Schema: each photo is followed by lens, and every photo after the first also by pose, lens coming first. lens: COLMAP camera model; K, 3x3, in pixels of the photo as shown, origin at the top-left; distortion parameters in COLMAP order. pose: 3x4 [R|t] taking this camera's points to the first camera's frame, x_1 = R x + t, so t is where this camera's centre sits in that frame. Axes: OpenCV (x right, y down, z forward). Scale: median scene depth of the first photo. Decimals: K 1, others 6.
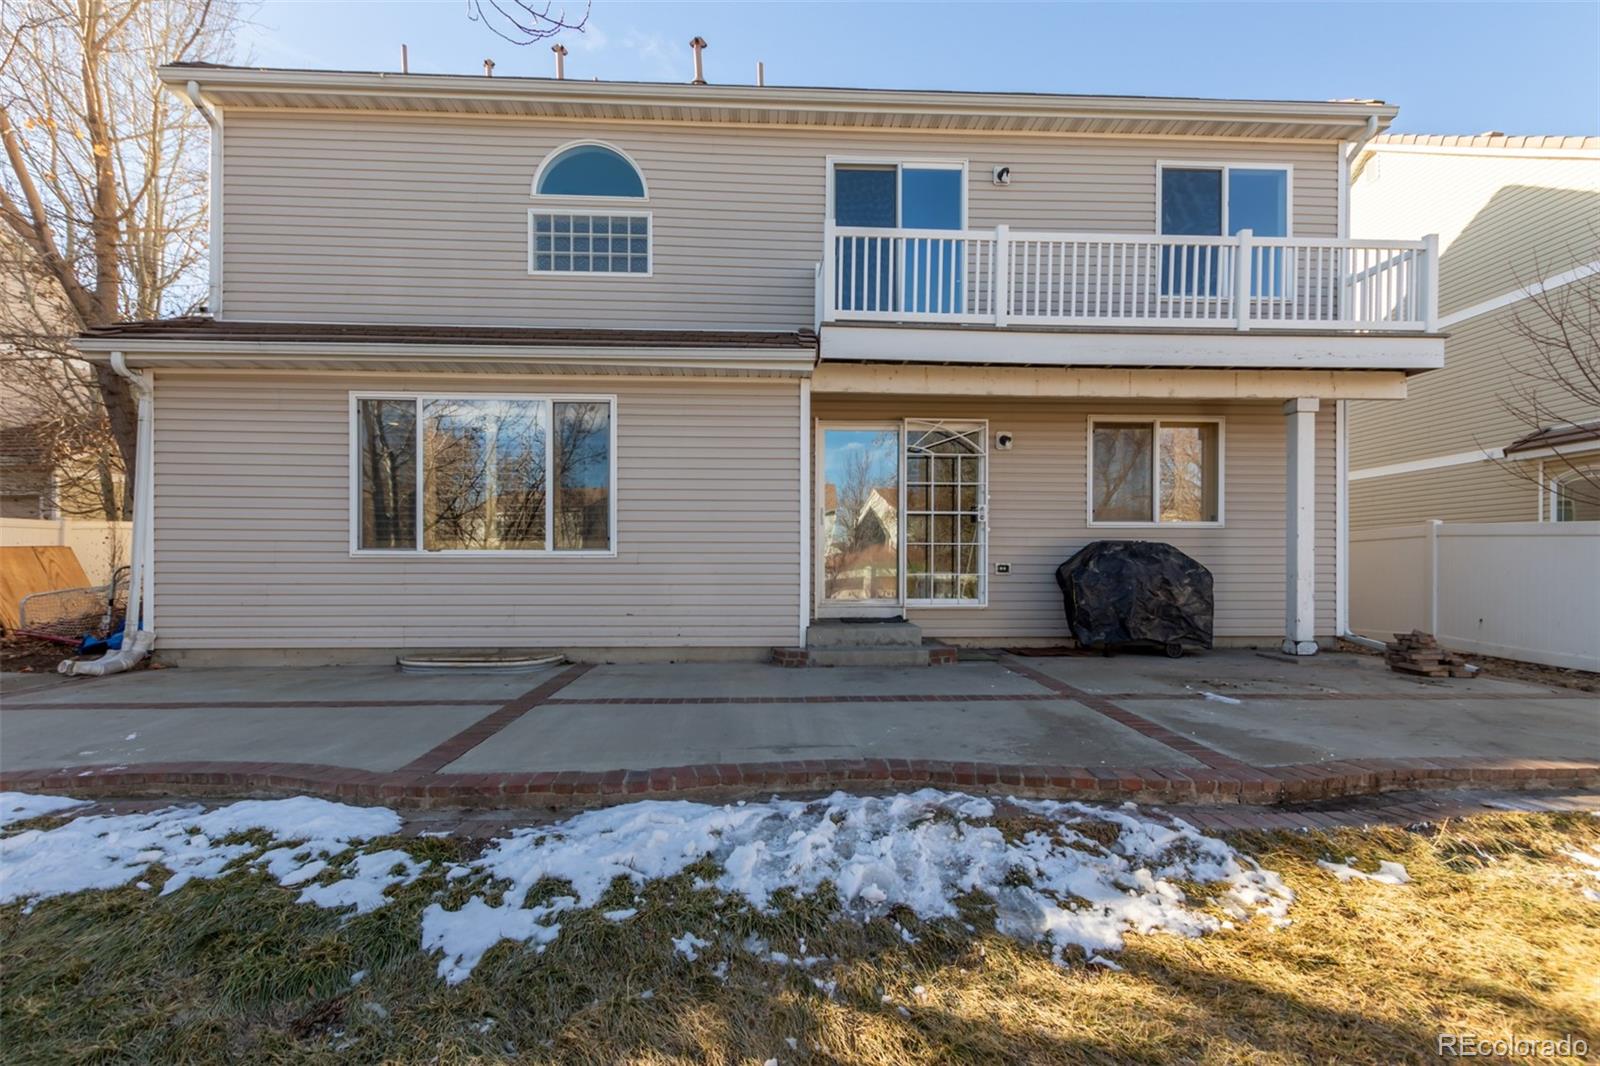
lens RADIAL K [[736.5, 0, 807.1], [0, 736.5, 539.0], [0, 0, 1]] dist [0.015084, -0.007725]
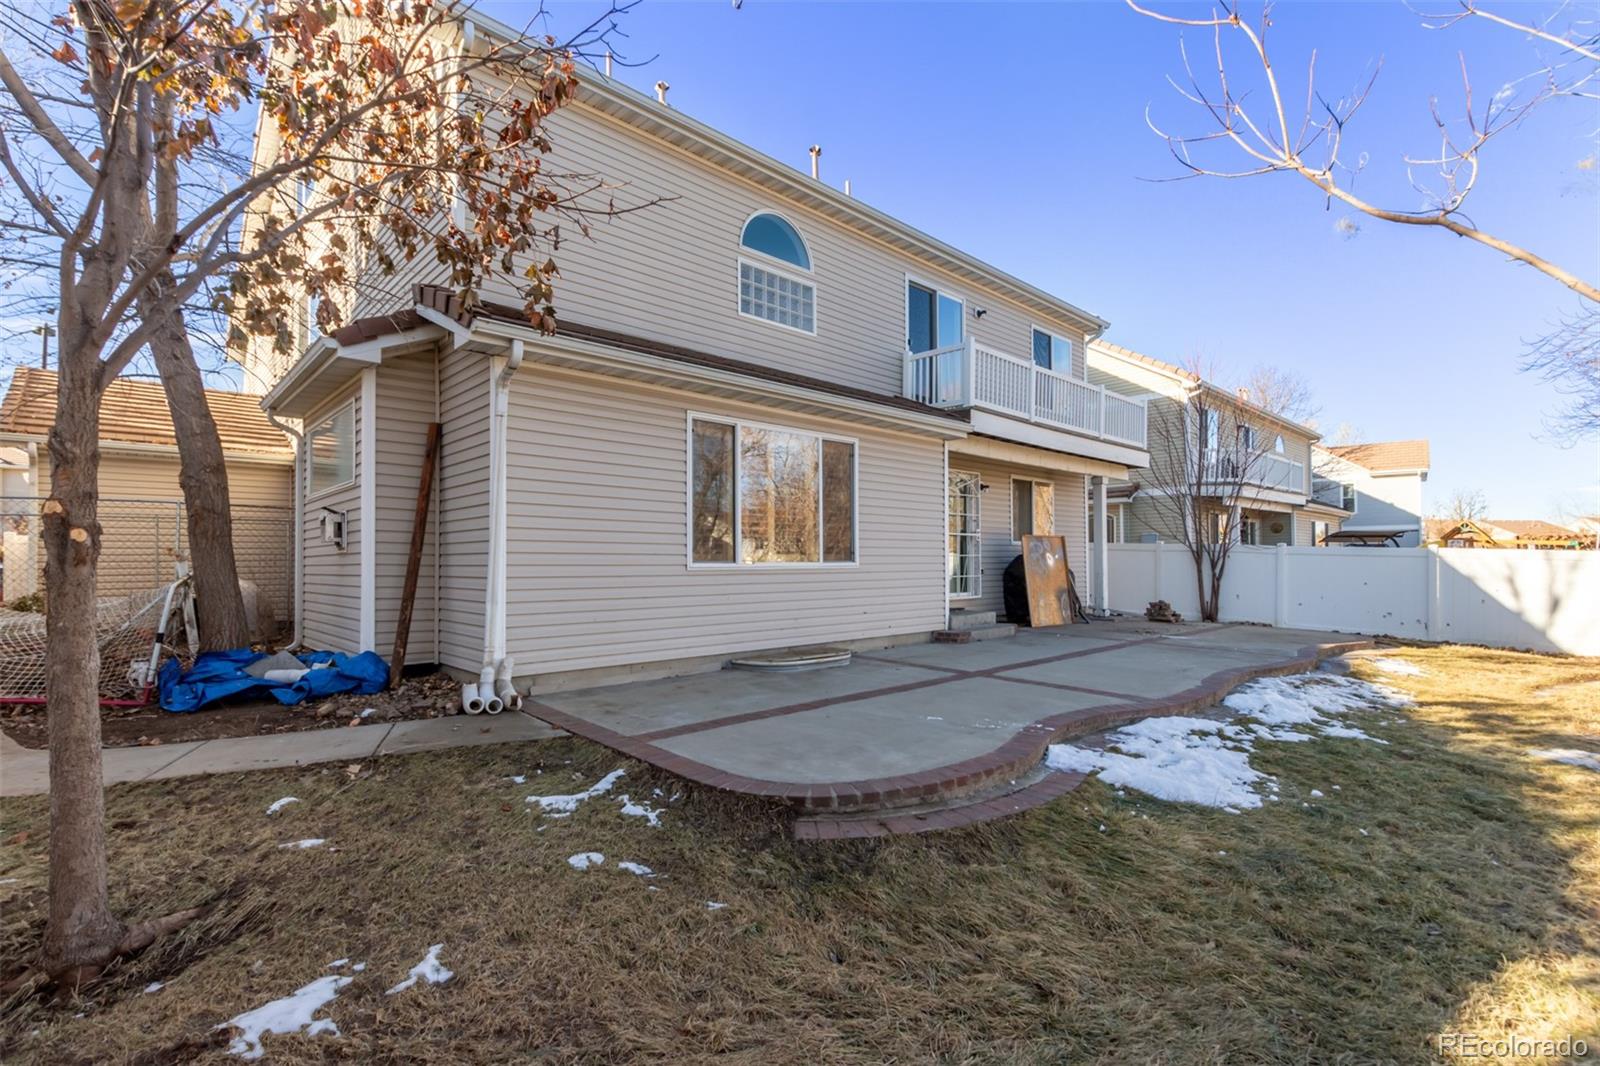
lens RADIAL K [[736.5, 0, 807.1], [0, 736.5, 539.0], [0, 0, 1]] dist [0.015084, -0.007725]
pose [[0.754144, 0.014084, 0.656558, -1.016623], [-0.007484, 0.999889, -0.012853, -0.006392], [-0.656666, 0.004779, 0.754166, 0.095017]]
